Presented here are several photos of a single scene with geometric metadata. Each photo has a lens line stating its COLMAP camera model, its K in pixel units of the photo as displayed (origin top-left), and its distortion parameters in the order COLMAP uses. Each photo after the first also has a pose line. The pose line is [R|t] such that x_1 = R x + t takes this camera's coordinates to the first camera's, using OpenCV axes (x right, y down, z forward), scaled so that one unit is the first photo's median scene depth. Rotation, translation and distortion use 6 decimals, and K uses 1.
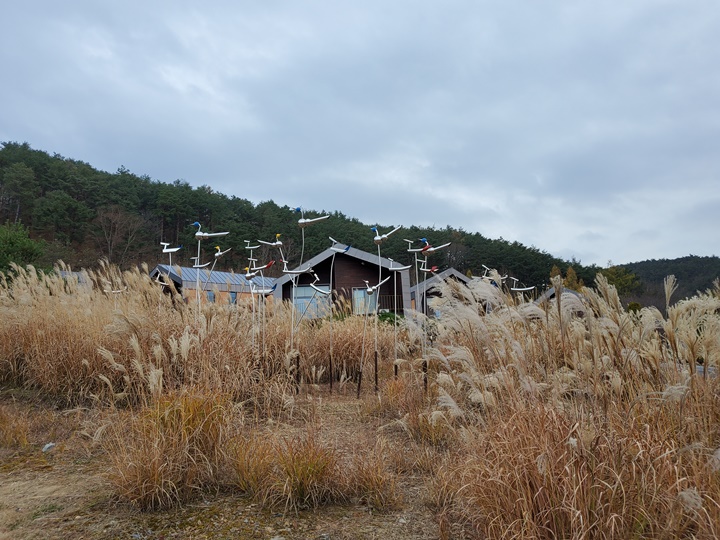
lens RADIAL K [[558.9, 0, 360.9], [0, 558.9, 275.0], [0, 0, 1]] dist [0.009235, 0.027005]
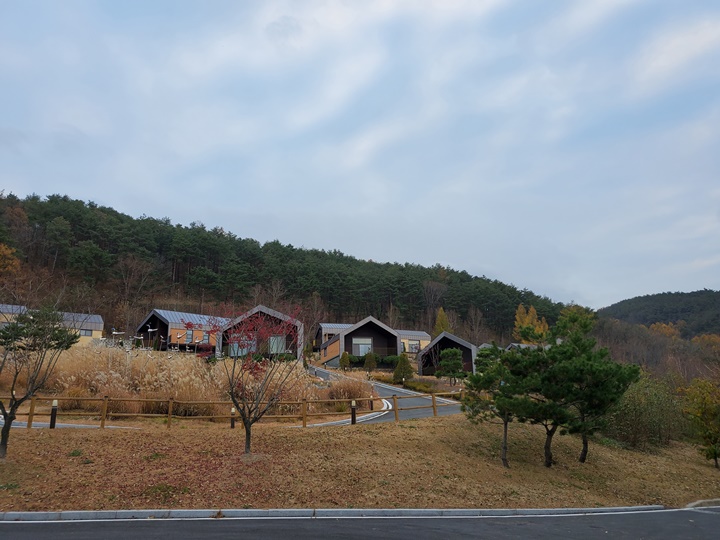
lens RADIAL K [[558.9, 0, 359.7], [0, 558.9, 268.6], [0, 0, 1]] dist [0.009235, 0.027005]
pose [[0.998489, 0.013679, -0.053222, 0.087920], [-0.016622, 0.998334, -0.055256, -0.022030], [0.052378, 0.056057, 0.997053, -0.138569]]
